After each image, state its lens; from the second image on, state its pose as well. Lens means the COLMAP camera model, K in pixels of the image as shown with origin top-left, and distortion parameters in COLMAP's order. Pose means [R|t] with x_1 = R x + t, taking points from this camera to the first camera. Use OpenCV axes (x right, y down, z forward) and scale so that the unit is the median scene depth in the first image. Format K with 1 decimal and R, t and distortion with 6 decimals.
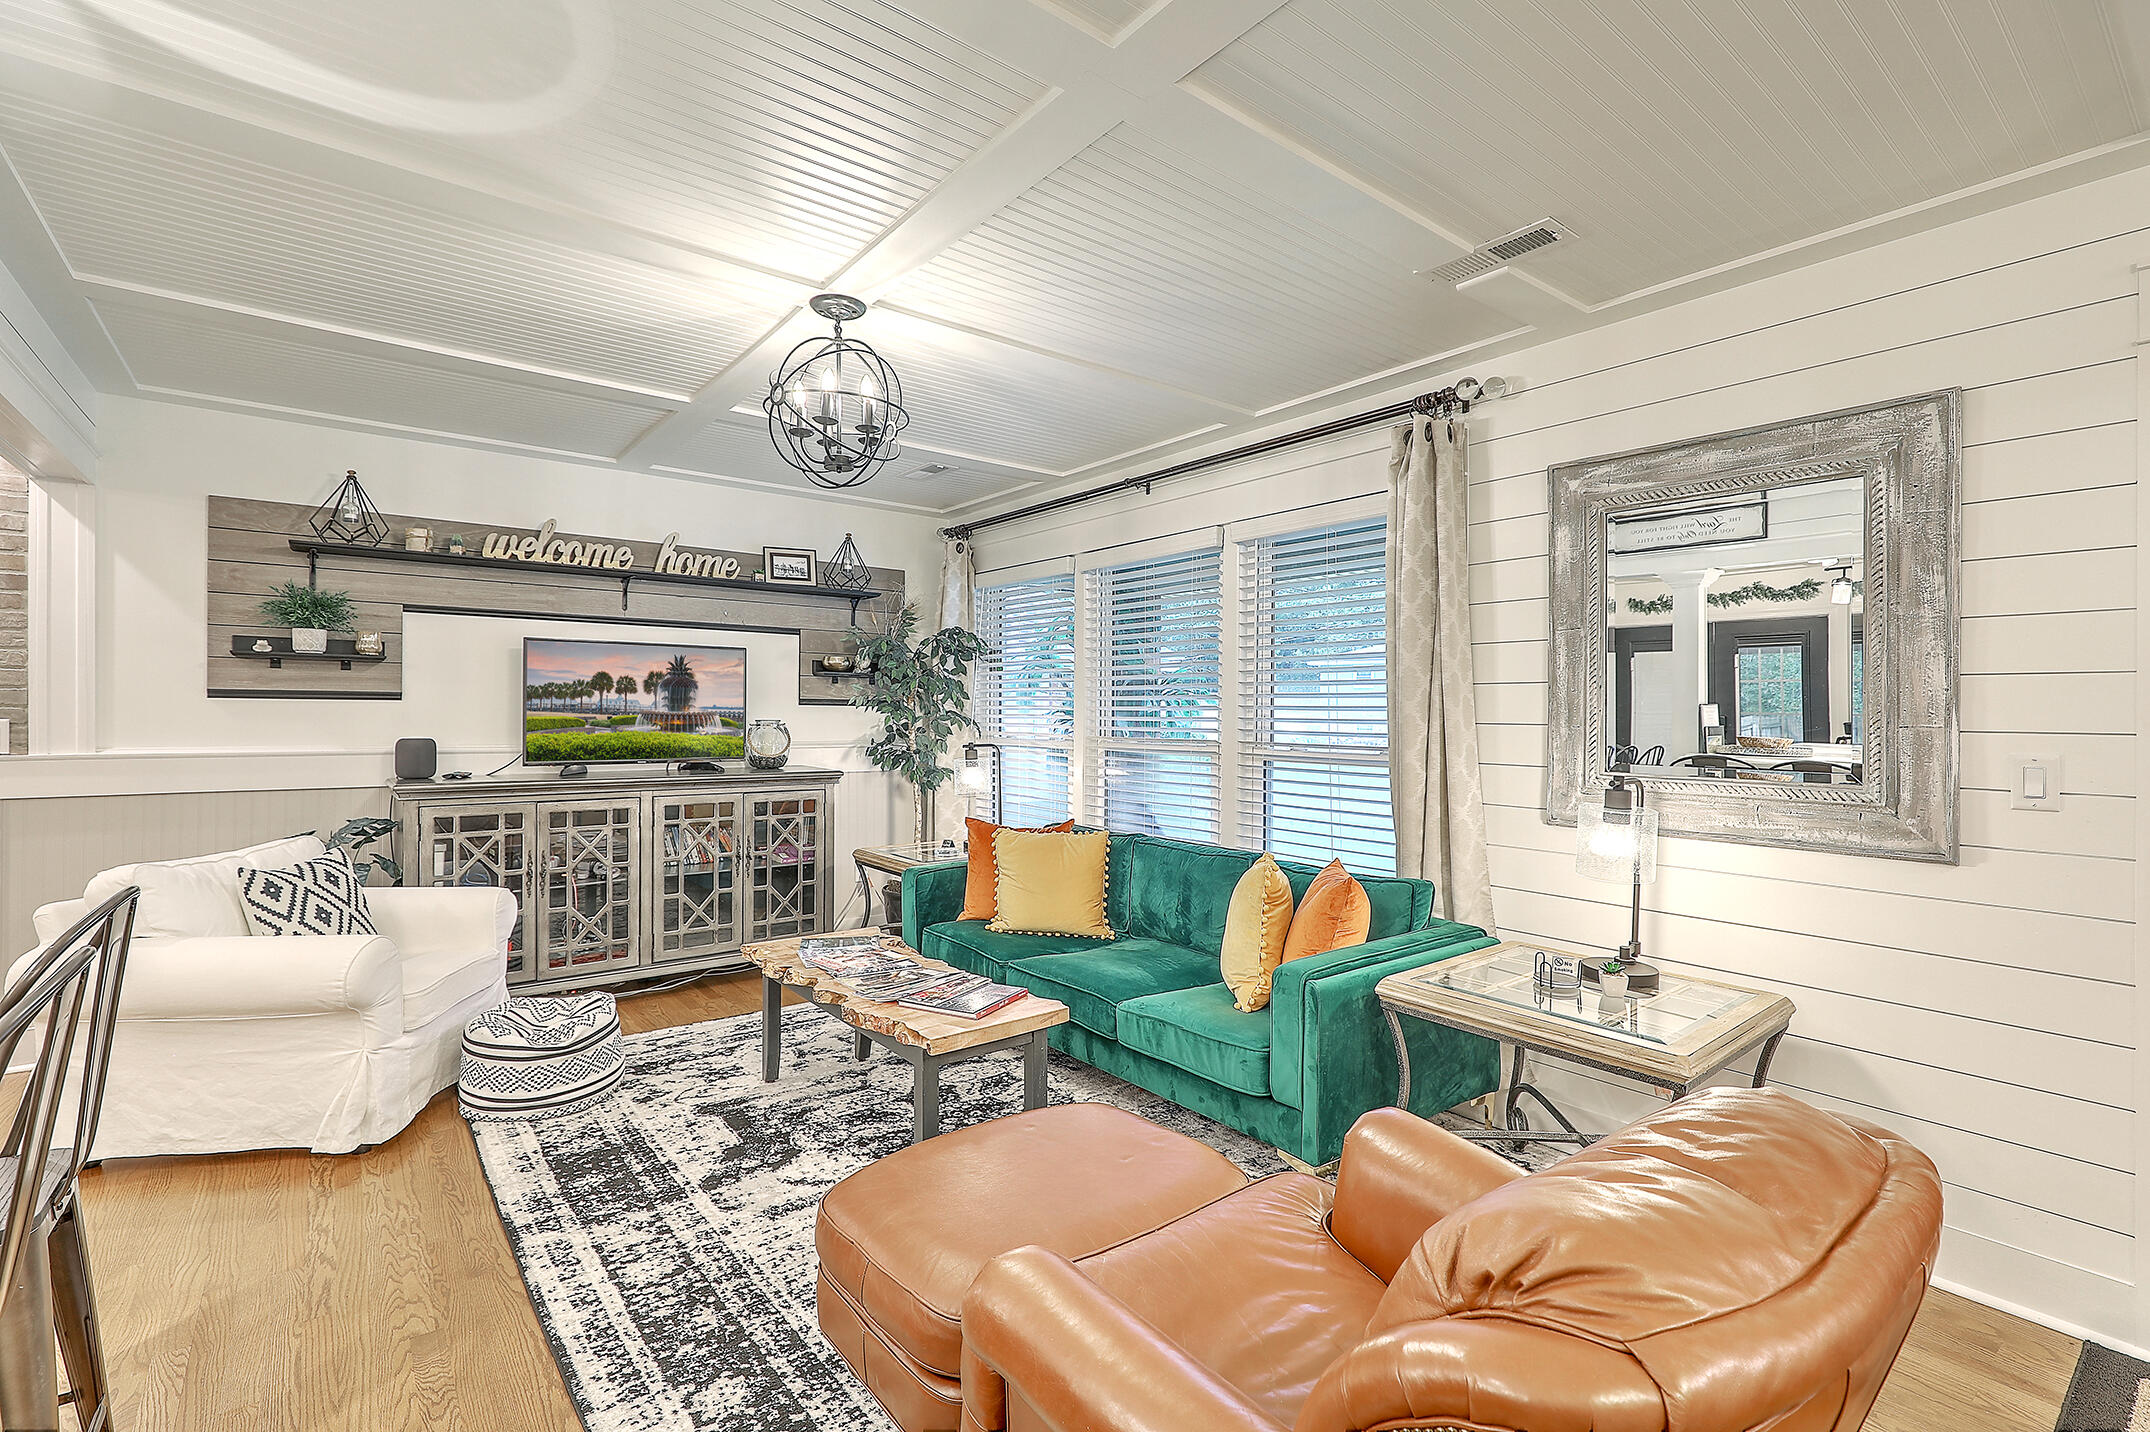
lens RADIAL K [[961.8, 0, 1075.0], [0, 961.8, 716.0], [0, 0, 1]] dist [-0.000238, -0.000206]
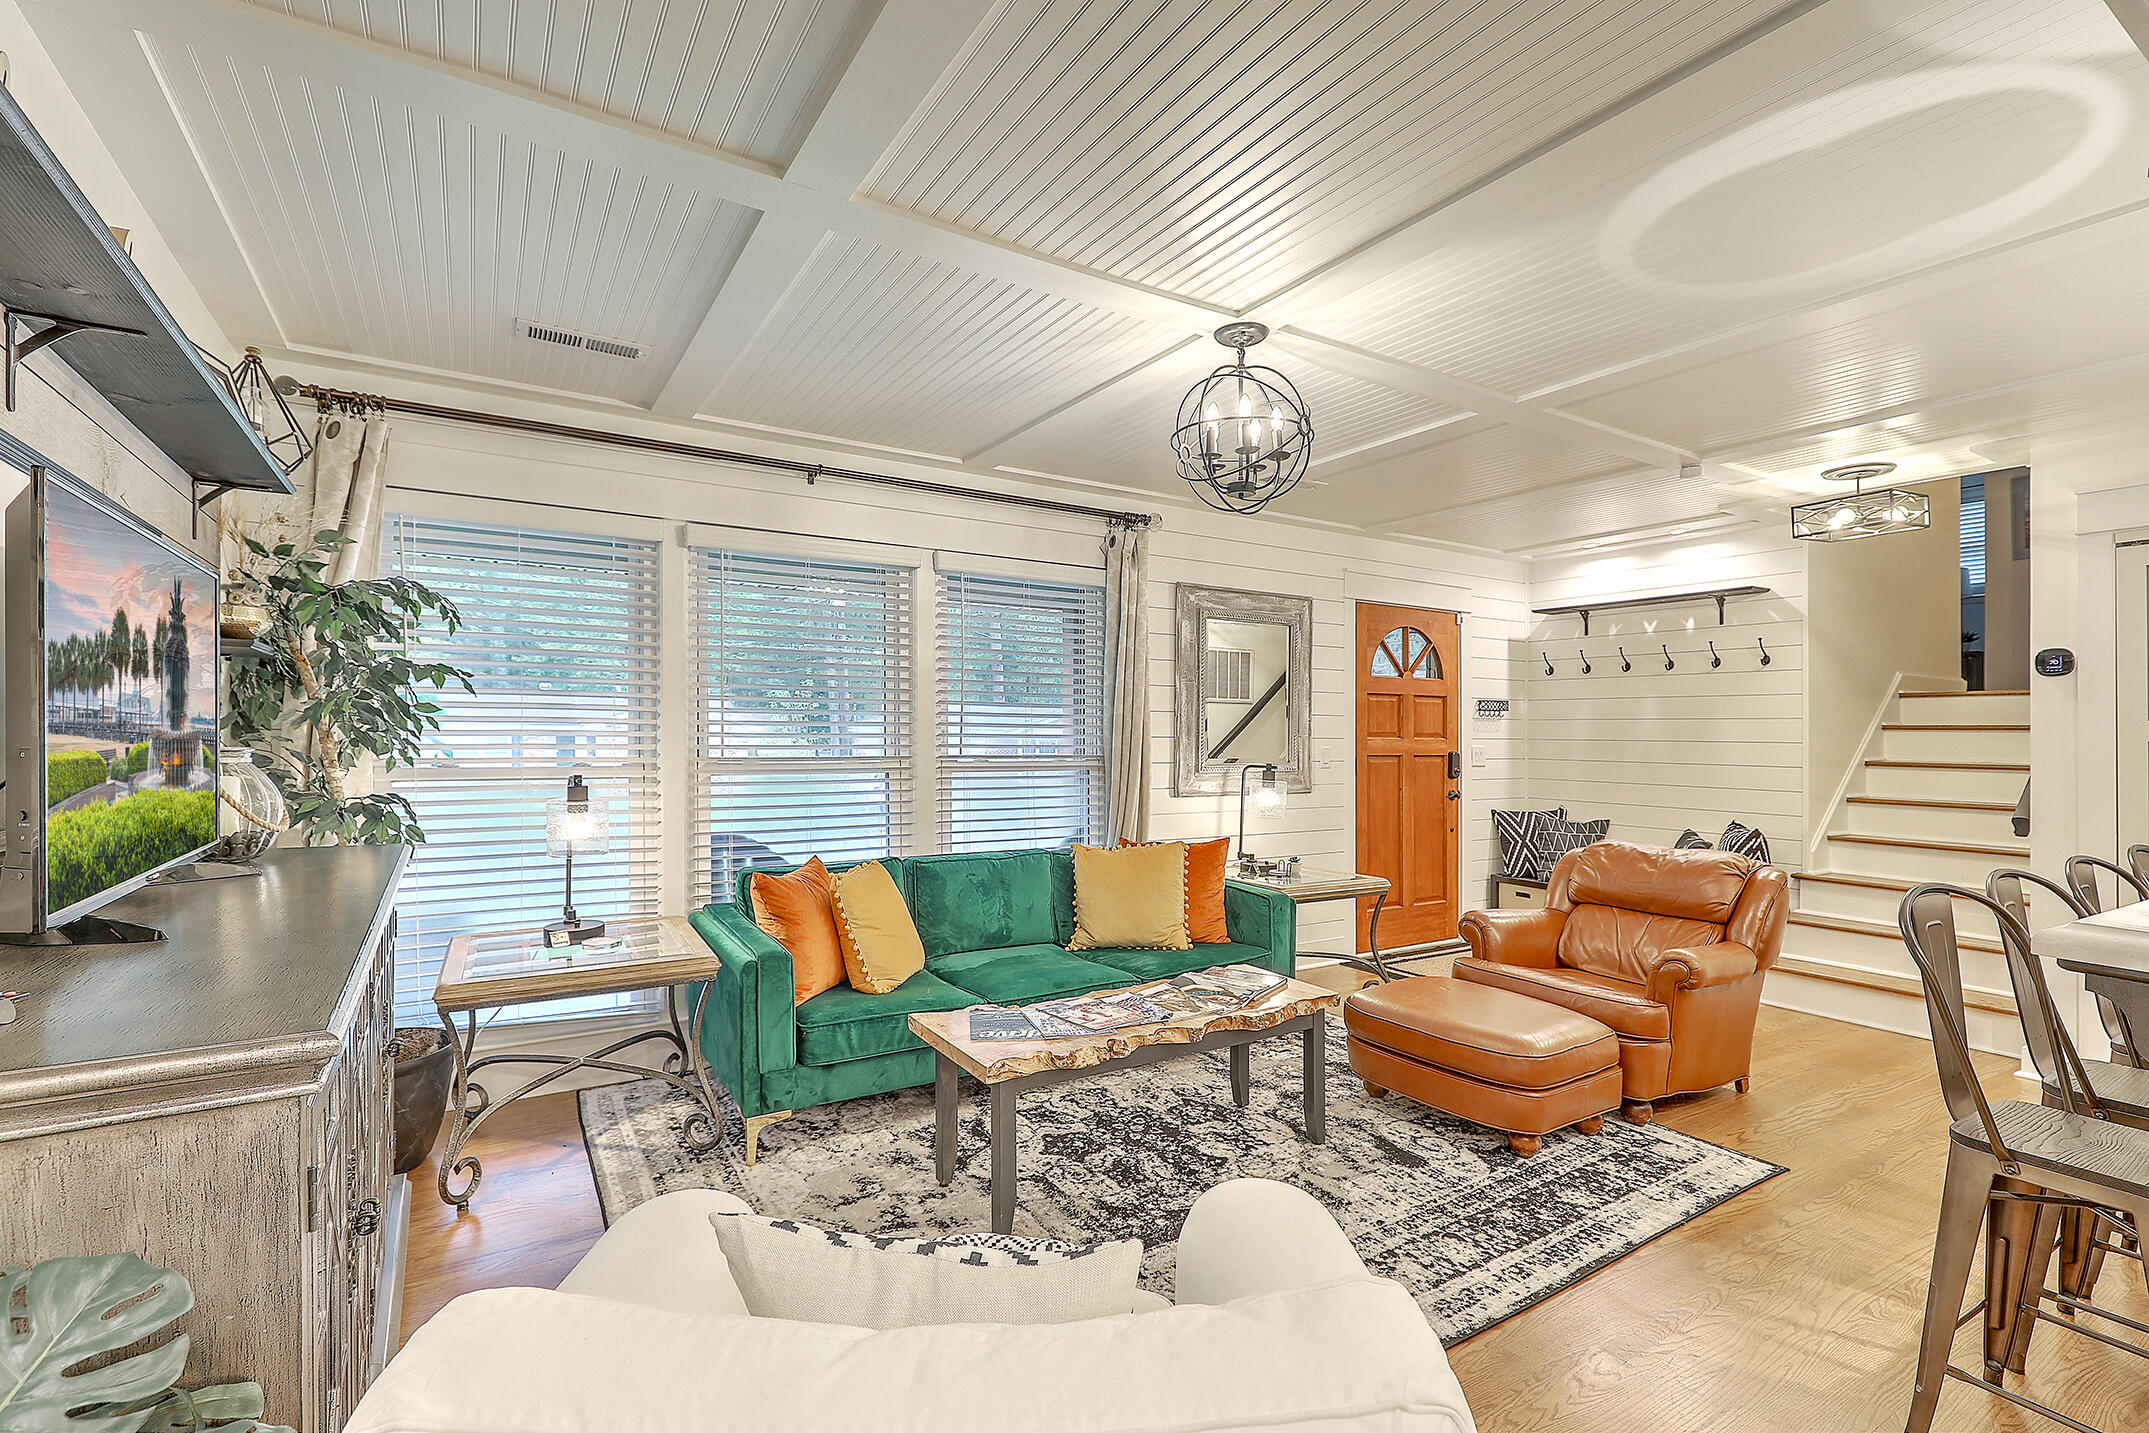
lens RADIAL K [[961.4, 0, 1074.5], [0, 961.4, 716.5], [0, 0, 1]] dist [-0.000238, -0.000206]
pose [[0.118410, 0.006428, 0.992944, -1.276545], [-0.002617, 0.999978, -0.006161, -0.016286], [-0.992961, -0.001869, 0.118424, 1.053284]]
